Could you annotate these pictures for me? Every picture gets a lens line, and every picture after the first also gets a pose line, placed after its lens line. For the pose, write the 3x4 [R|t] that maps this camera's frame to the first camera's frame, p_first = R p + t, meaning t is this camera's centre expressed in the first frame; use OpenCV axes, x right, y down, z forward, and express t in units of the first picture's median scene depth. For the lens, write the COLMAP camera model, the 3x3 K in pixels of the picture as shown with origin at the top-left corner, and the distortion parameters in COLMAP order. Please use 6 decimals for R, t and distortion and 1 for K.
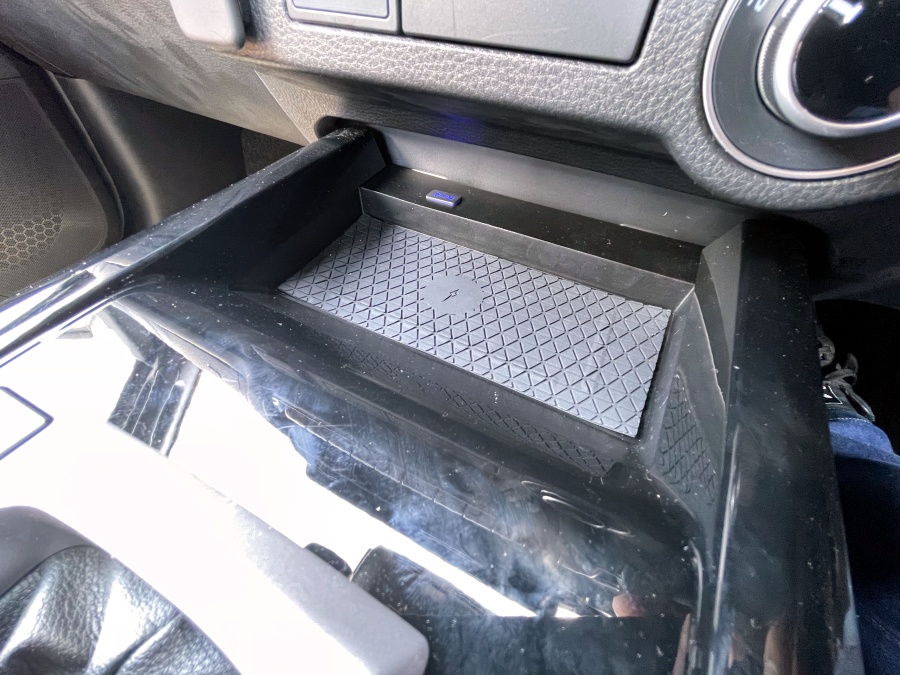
lens RADIAL K [[363.9, 0, 450.0], [0, 363.9, 337.5], [0, 0, 1]] dist [0.001237, -0.000034]
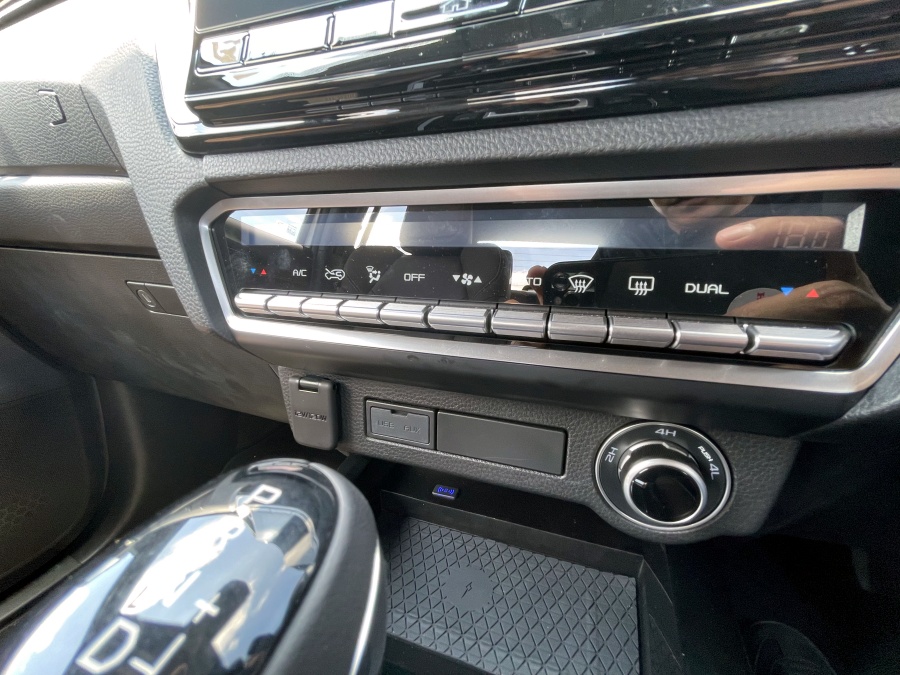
lens RADIAL K [[363.9, 0, 450.0], [0, 363.9, 337.5], [0, 0, 1]] dist [0.001237, -0.000034]
pose [[0.990561, -0.070570, 0.117514, -0.137802], [0.121472, 0.849152, -0.513989, -0.209057], [-0.063515, 0.523412, 0.849709, -0.501017]]
